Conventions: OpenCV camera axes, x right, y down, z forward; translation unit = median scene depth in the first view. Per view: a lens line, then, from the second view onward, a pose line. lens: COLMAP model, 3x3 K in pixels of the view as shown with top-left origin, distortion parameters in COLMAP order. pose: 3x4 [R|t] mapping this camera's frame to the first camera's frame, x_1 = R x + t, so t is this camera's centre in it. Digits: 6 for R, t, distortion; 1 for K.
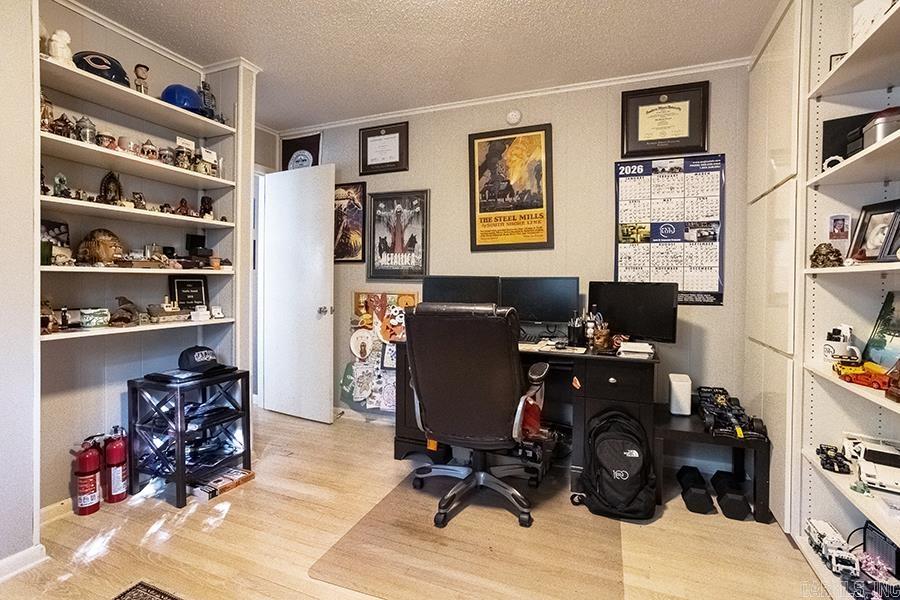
lens RADIAL K [[436.4, 0, 450.0], [0, 436.4, 300.0], [0, 0, 1]] dist [-0.019469, 0.001021]
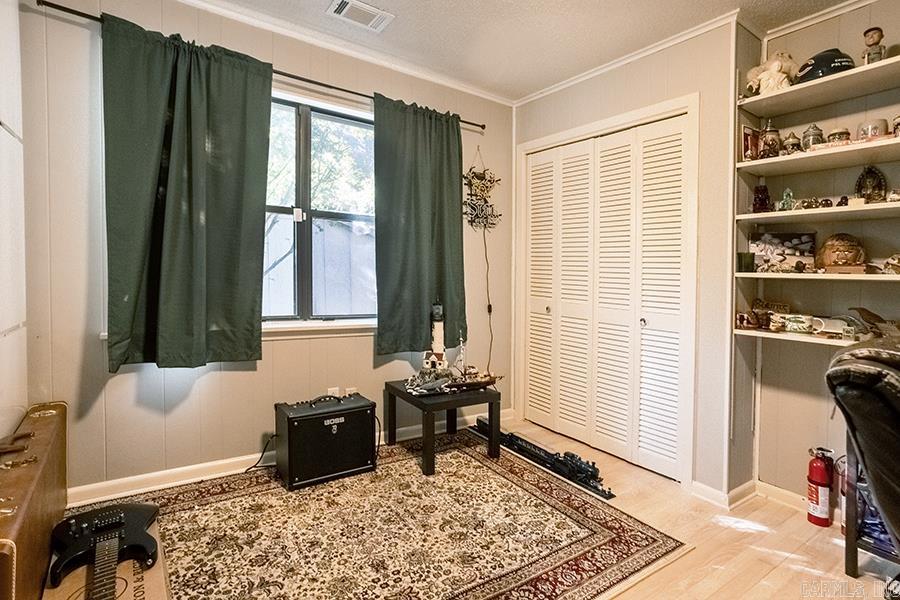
lens RADIAL K [[443.3, 0, 447.2], [0, 443.3, 279.9], [0, 0, 1]] dist [-0.025073, 0.000642]
pose [[-0.556323, -0.027188, -0.830521, 0.348604], [-0.079661, 0.996606, 0.020736, -0.011944], [0.827139, 0.077696, -0.556601, 0.645926]]
